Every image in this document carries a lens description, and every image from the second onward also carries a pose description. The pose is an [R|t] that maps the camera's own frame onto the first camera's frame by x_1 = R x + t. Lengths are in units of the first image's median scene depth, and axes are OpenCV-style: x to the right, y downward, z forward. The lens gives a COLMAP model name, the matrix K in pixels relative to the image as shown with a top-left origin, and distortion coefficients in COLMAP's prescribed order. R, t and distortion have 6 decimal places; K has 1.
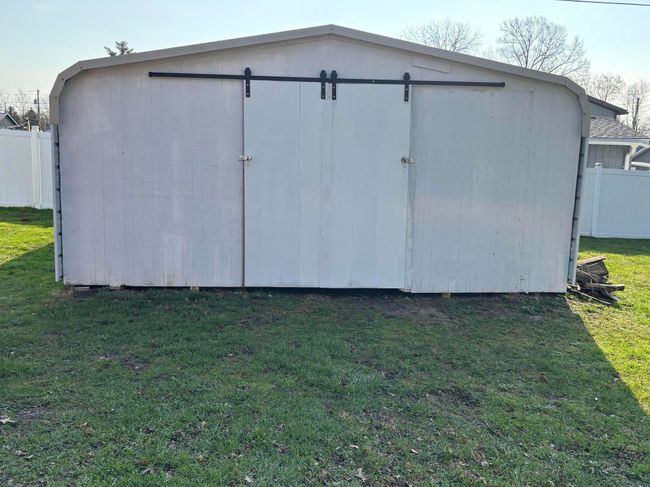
lens RADIAL K [[618.5, 0, 324.2], [0, 618.5, 242.7], [0, 0, 1]] dist [0.010195, 0.000000]
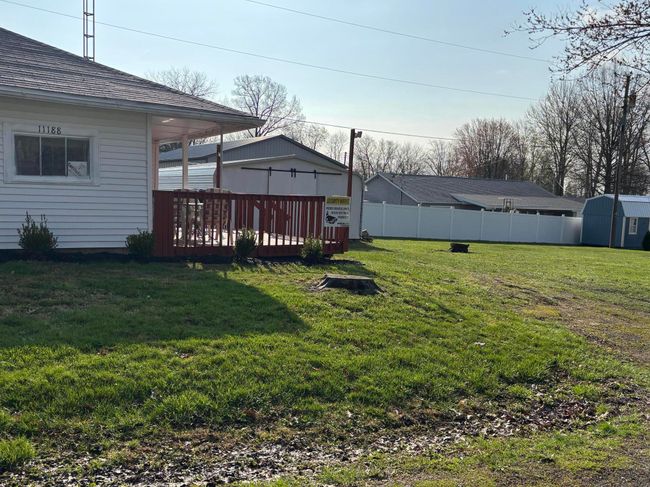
lens RADIAL K [[618.5, 0, 325.1], [0, 618.5, 244.6], [0, 0, 1]] dist [0.010195, 0.000000]
pose [[0.900422, -0.018930, 0.434606, -0.083881], [0.039524, 0.998481, -0.038397, 0.016354], [-0.433219, 0.051751, 0.899802, -0.129594]]
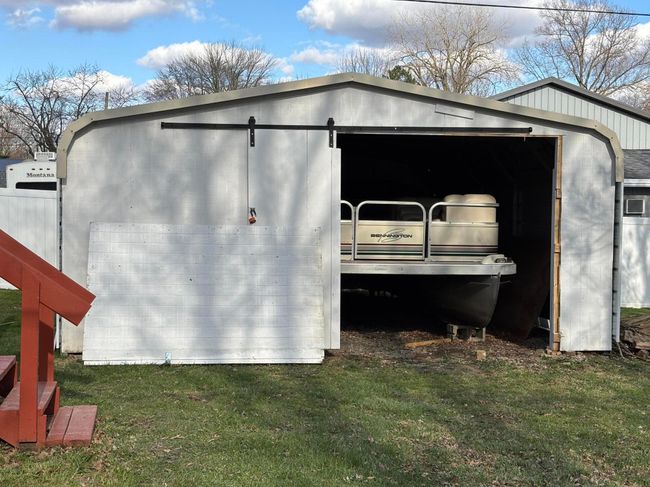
lens RADIAL K [[1025.5, 0, 325.1], [0, 1025.5, 243.2], [0, 0, 1]] dist [0.014054, 0.000000]
pose [[0.998187, -0.023711, 0.055315, -0.006913], [0.029617, 0.993653, -0.108519, 0.005879], [-0.052391, 0.109961, 0.992554, -0.037558]]
